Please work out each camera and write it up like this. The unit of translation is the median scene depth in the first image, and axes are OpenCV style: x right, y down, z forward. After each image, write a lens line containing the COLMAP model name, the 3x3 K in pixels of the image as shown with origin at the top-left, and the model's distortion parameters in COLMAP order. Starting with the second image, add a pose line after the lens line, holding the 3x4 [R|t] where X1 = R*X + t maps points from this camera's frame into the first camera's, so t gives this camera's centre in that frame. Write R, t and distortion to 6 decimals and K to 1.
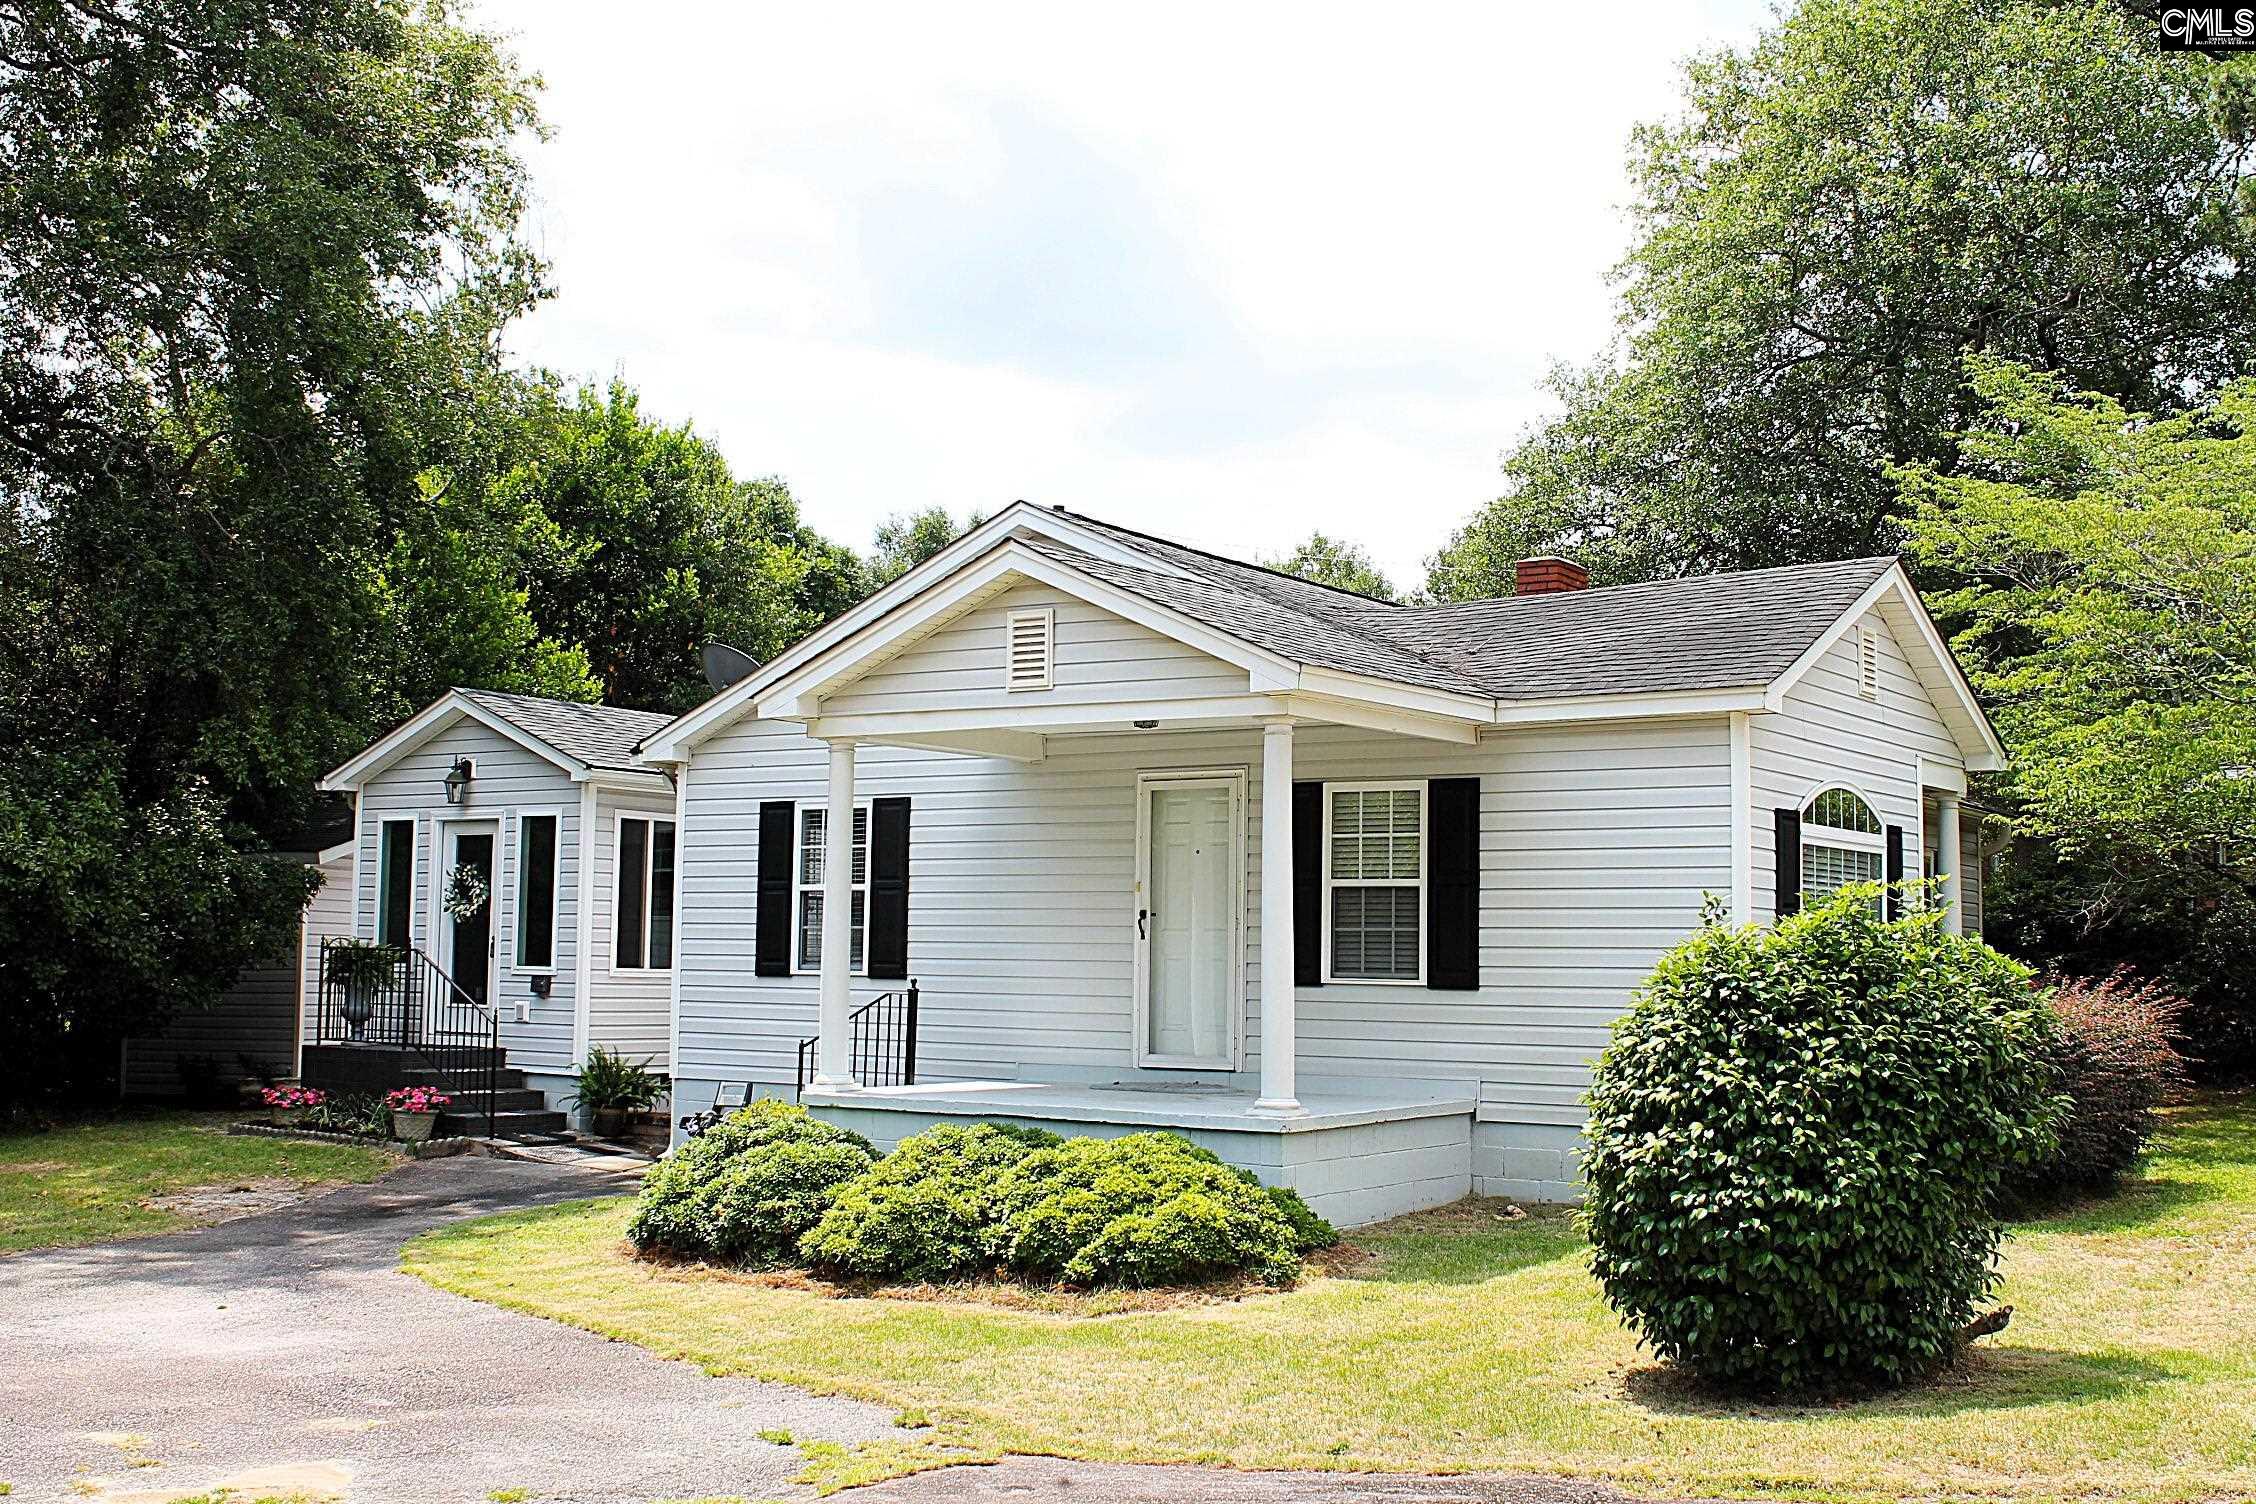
lens RADIAL K [[2518.2, 0, 1128.0], [0, 2518.2, 752.0], [0, 0, 1]] dist [-0.089903, 0.006601]
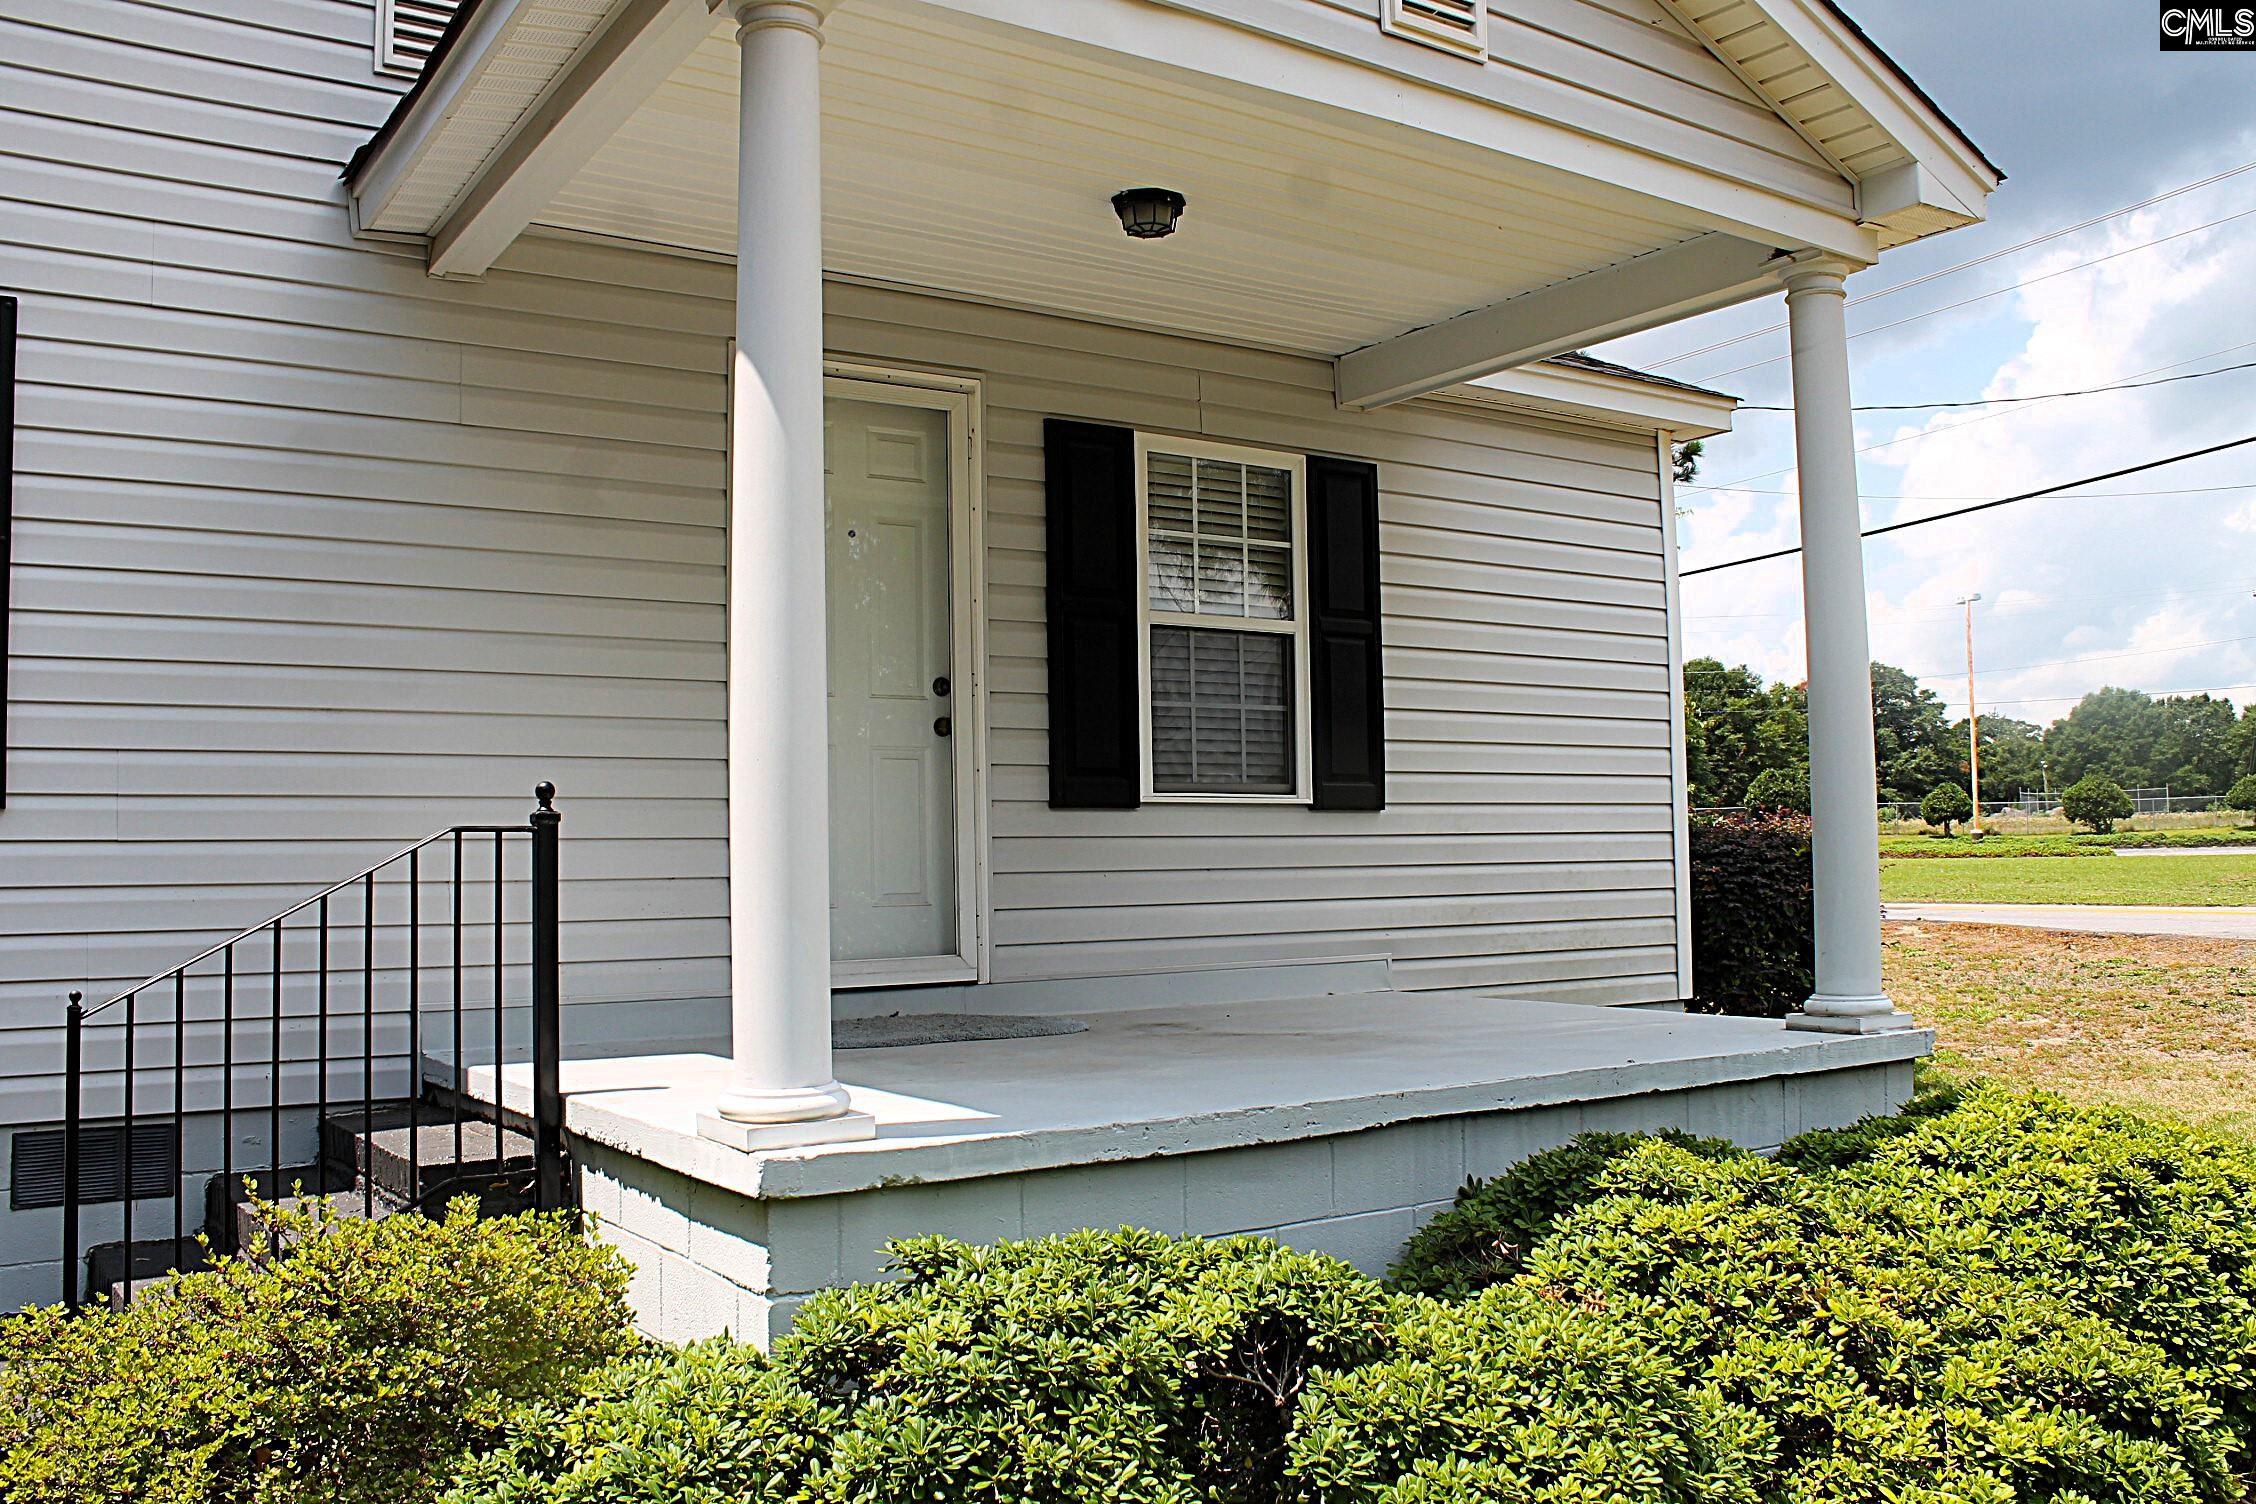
lens RADIAL K [[1915.5, 0, 1128.0], [0, 1915.5, 752.0], [0, 0, 1]] dist [-0.159720, 0.130611]
pose [[0.364826, 0.034855, 0.930423, -0.257526], [-0.052454, 0.998481, -0.016837, 0.075383], [-0.929597, -0.042661, 0.366100, 0.731777]]
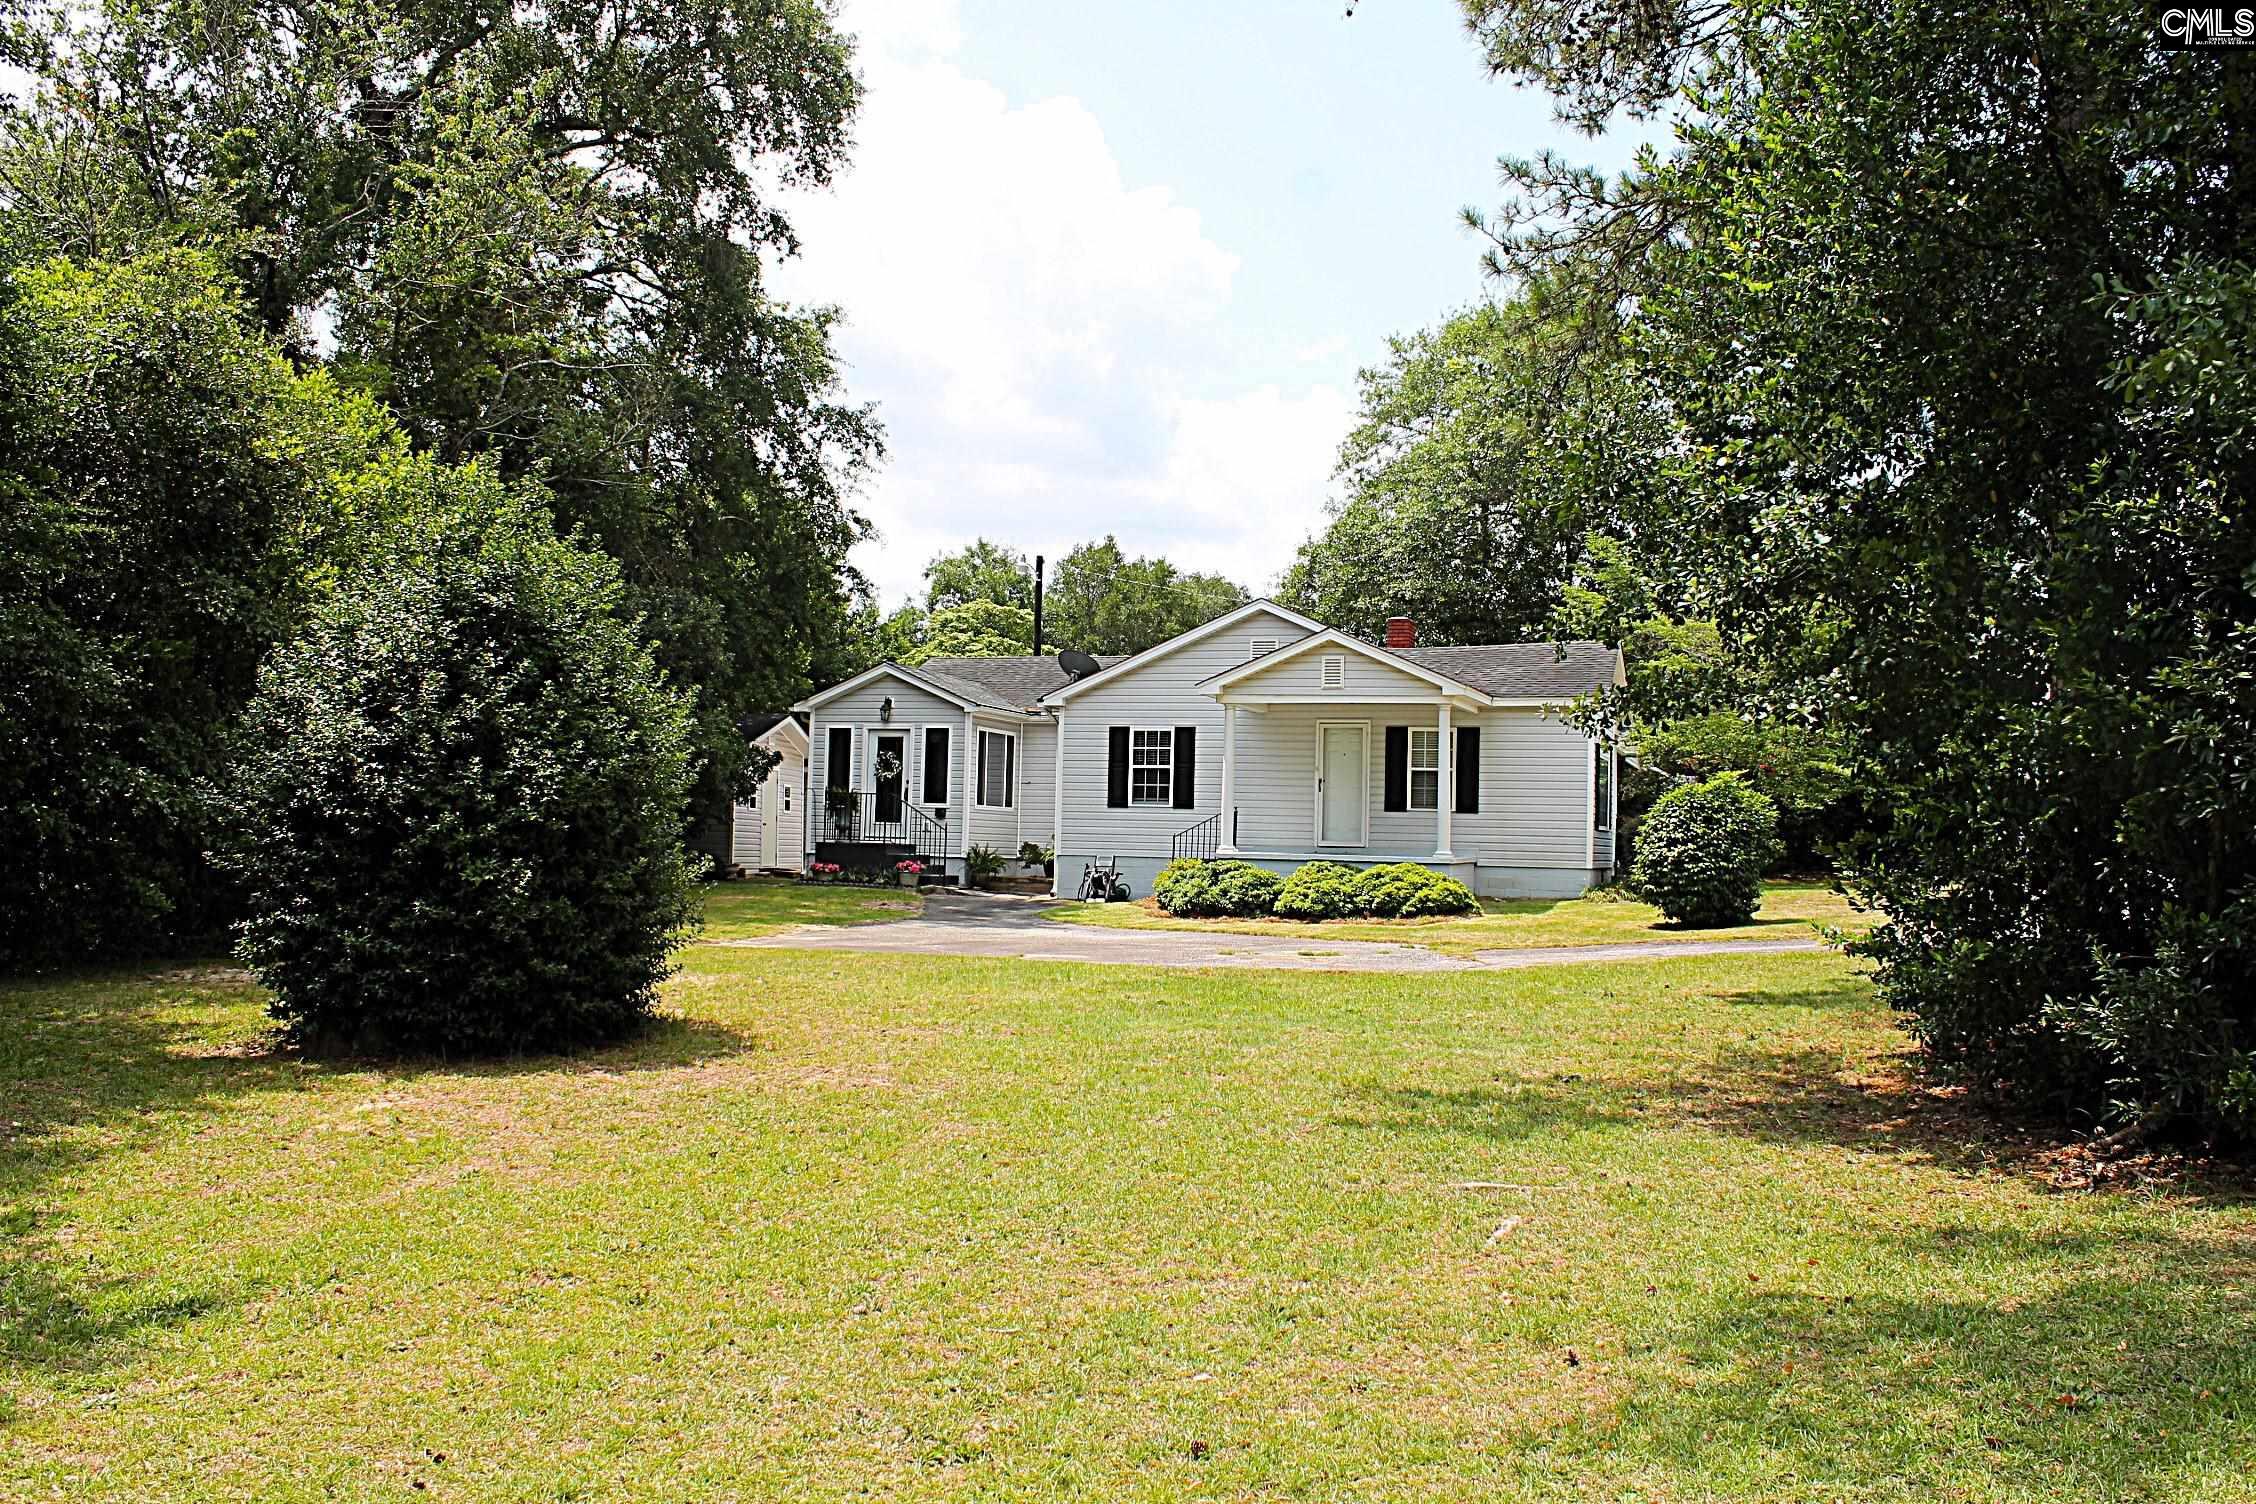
lens RADIAL K [[1915.5, 0, 1128.0], [0, 1915.5, 752.0], [0, 0, 1]] dist [-0.159720, 0.130611]
pose [[0.966745, 0.021186, 0.254864, -0.554100], [-0.031728, 0.998799, 0.037322, -0.020219], [-0.253767, -0.044167, 0.966256, -0.595432]]
